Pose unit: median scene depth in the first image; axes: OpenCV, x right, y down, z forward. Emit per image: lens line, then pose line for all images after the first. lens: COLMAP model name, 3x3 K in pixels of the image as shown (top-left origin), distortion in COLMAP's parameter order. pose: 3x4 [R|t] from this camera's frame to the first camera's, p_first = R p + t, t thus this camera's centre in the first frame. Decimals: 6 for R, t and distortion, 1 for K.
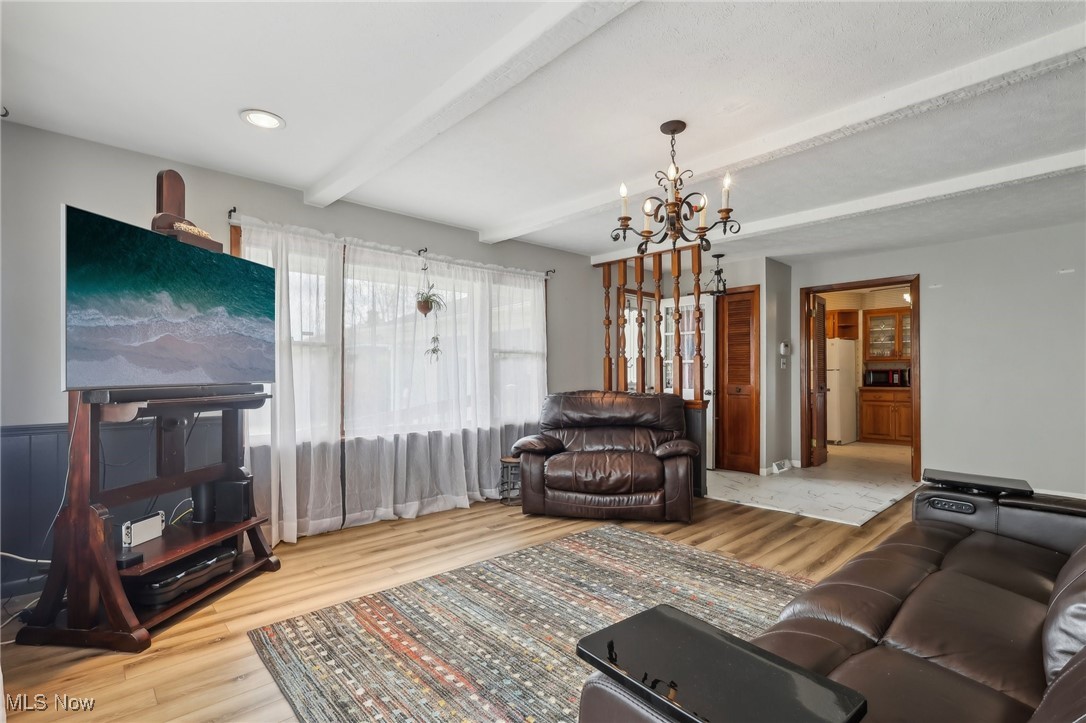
lens RADIAL K [[516.4, 0, 541.3], [0, 516.4, 378.7], [0, 0, 1]] dist [-0.002094, 0.000992]
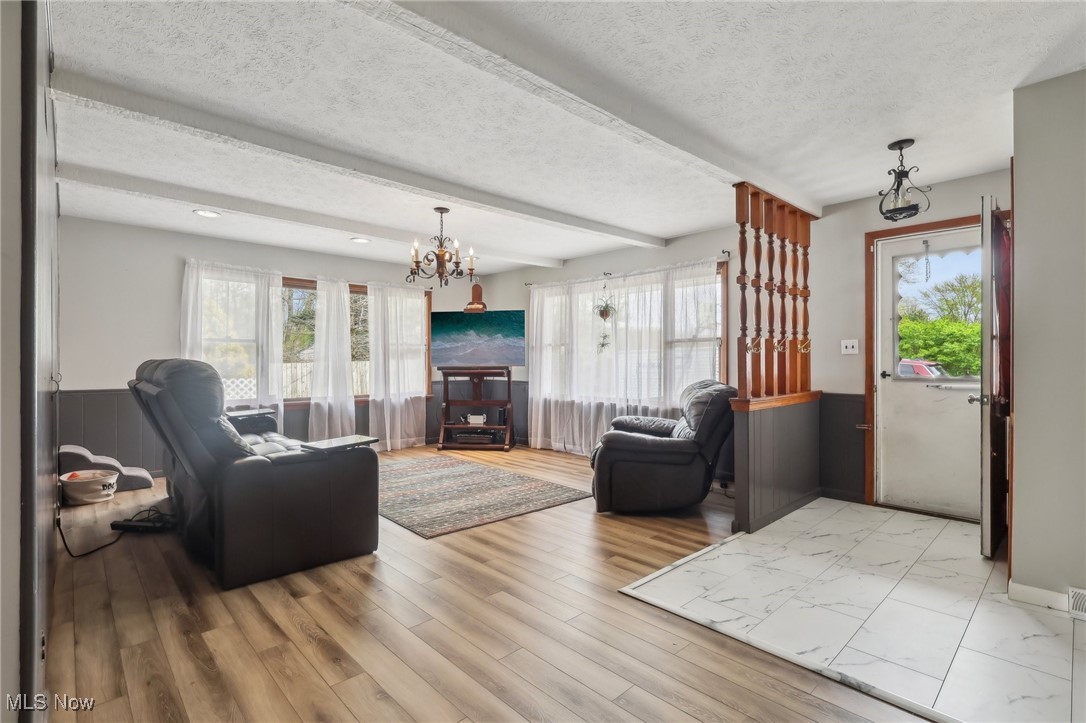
lens RADIAL K [[511.7, 0, 543.0], [0, 511.7, 361.5], [0, 0, 1]] dist [-0.001195, 0.000097]
pose [[-0.023939, -0.002639, -0.999710, 1.522788], [0.001106, 0.999996, -0.002666, -0.006172], [0.999713, -0.001169, -0.023936, 1.106947]]
